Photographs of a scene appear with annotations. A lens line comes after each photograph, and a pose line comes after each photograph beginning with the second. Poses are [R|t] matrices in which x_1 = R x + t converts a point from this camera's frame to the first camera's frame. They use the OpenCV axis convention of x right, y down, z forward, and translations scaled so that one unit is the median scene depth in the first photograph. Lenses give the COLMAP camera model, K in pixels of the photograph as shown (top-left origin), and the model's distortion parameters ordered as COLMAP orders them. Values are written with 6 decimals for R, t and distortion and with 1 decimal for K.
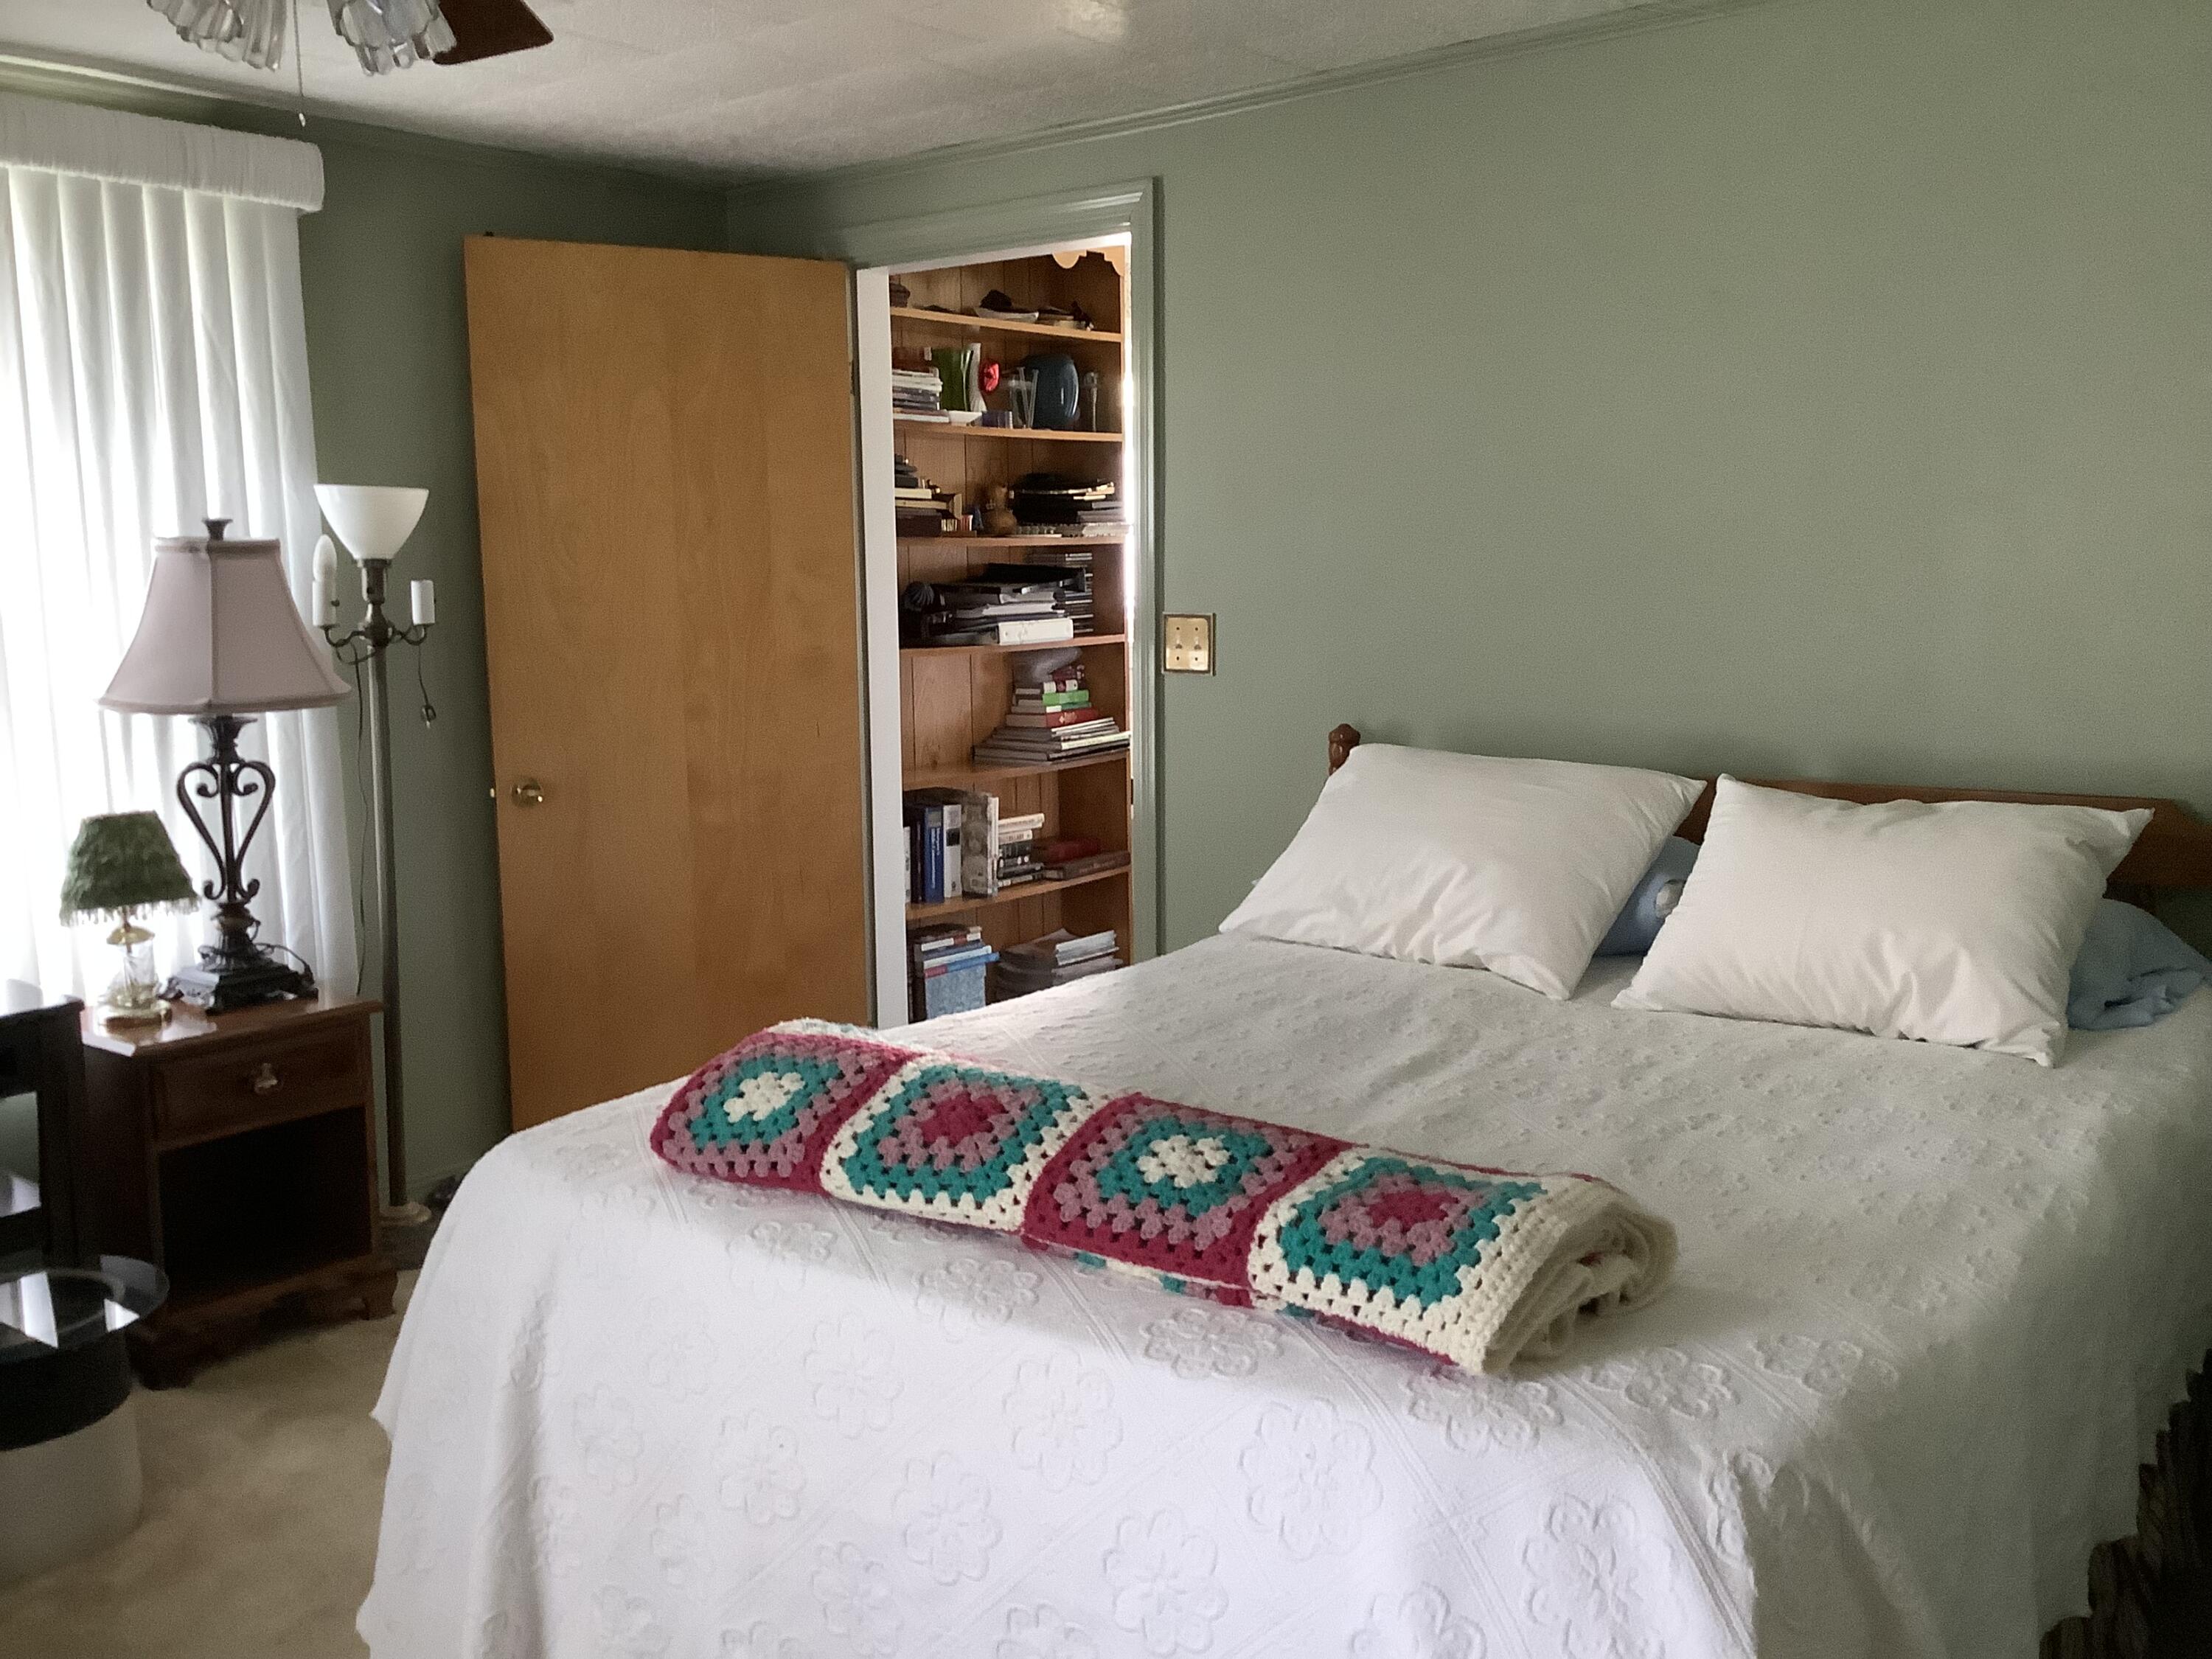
lens RADIAL K [[1994.2, 0, 1112.8], [0, 1994.2, 844.7], [0, 0, 1]] dist [0.114519, -0.199880]
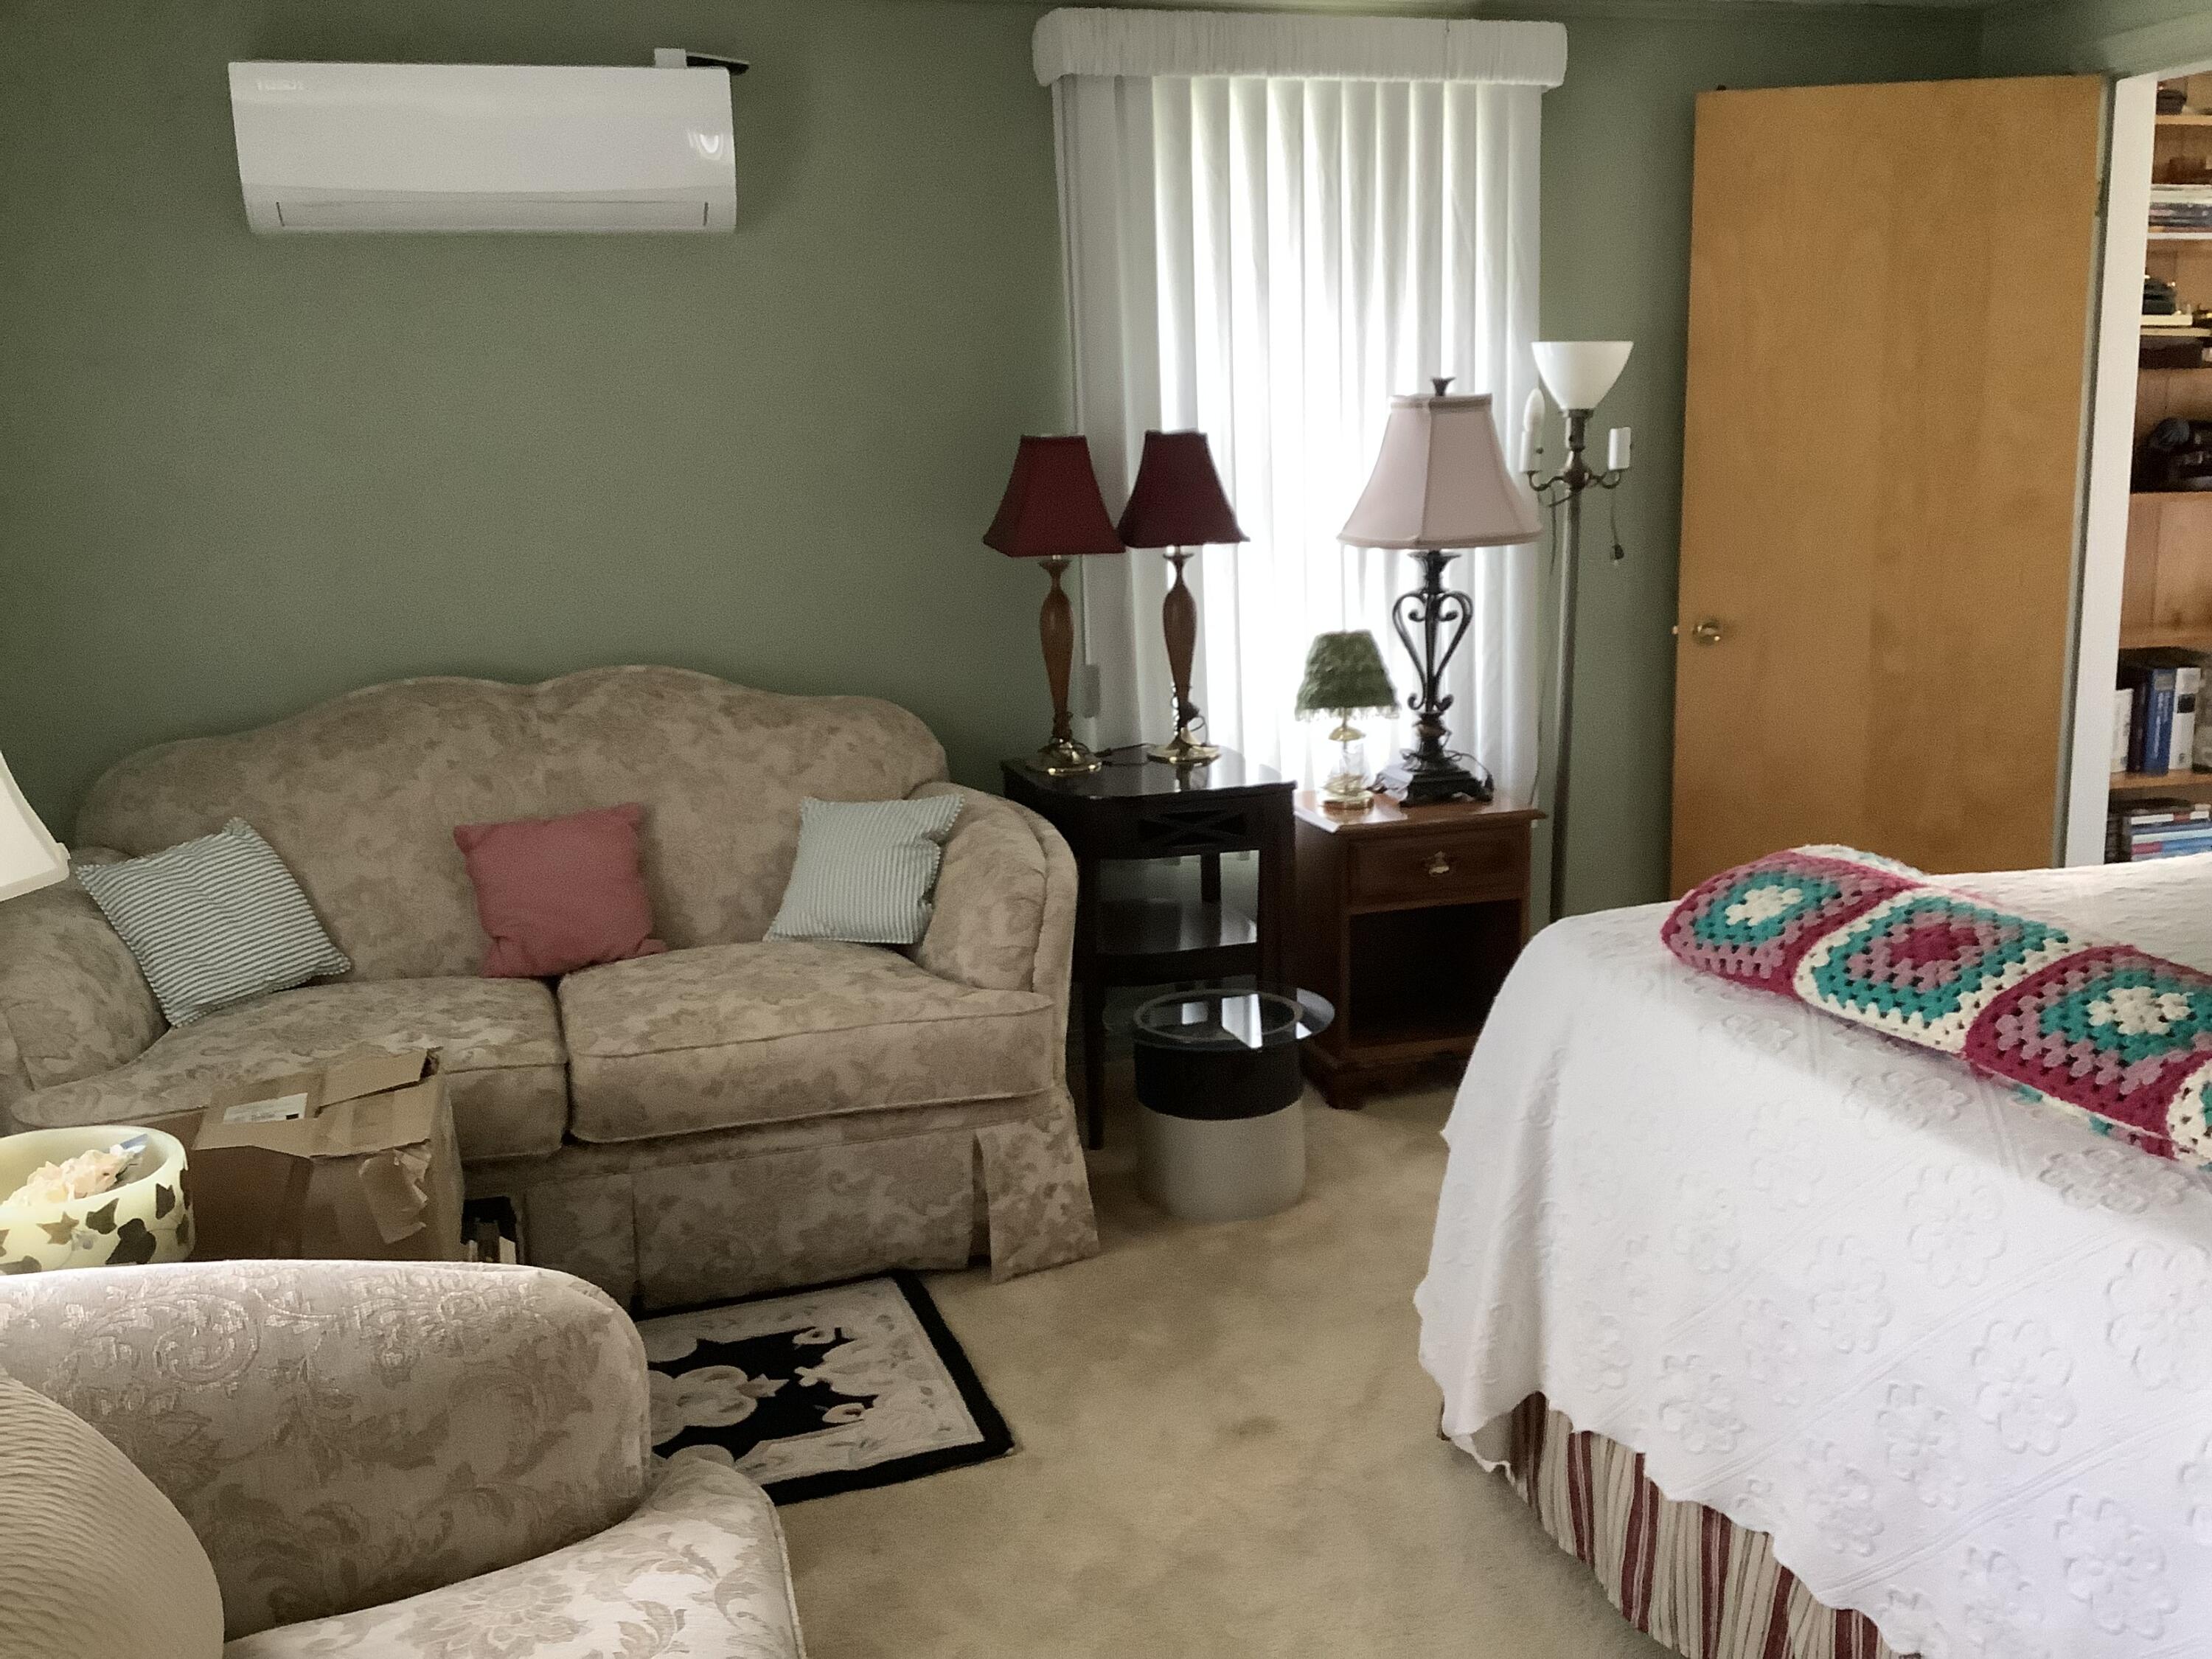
lens RADIAL K [[1994.2, 0, 1112.8], [0, 1994.2, 844.7], [0, 0, 1]] dist [0.114519, -0.199880]
pose [[0.814065, 0.107314, -0.570773, 0.089470], [-0.064522, 0.993408, 0.094751, 0.006816], [0.577179, -0.040307, 0.815623, -0.051971]]
